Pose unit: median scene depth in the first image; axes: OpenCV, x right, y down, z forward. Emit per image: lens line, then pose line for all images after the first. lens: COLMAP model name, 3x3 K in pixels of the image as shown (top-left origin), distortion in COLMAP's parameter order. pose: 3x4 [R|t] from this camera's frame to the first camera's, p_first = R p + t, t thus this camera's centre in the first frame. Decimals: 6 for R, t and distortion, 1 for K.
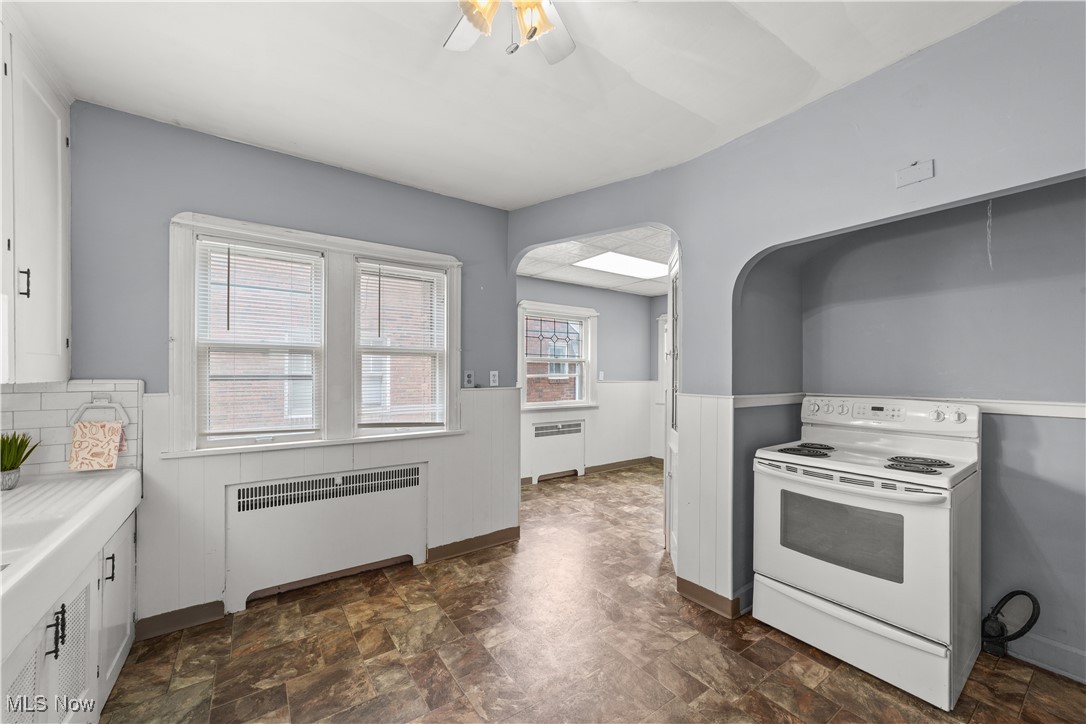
lens RADIAL K [[420.1, 0, 543.6], [0, 420.1, 367.4], [0, 0, 1]] dist [-0.013625, 0.008002]
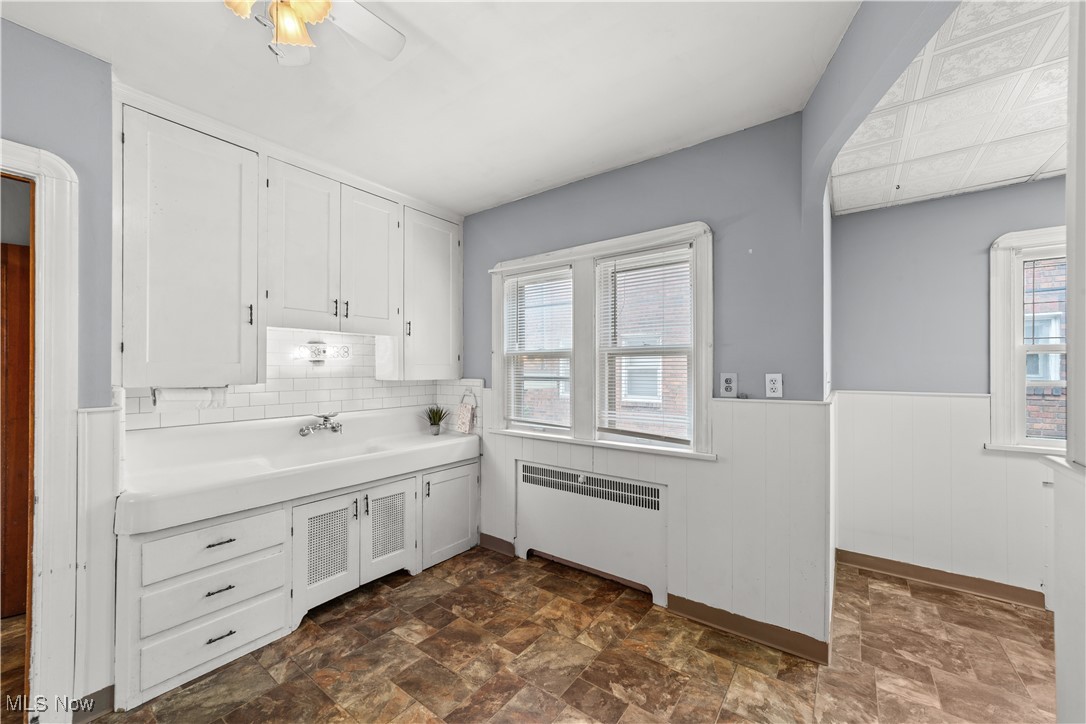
lens RADIAL K [[420.1, 0, 543.6], [0, 420.1, 367.4], [0, 0, 1]] dist [-0.013625, 0.008002]
pose [[0.311588, -0.009467, -0.950170, 0.487427], [0.011609, 0.999914, -0.006156, -0.001774], [0.950147, -0.009112, 0.311671, 0.599856]]
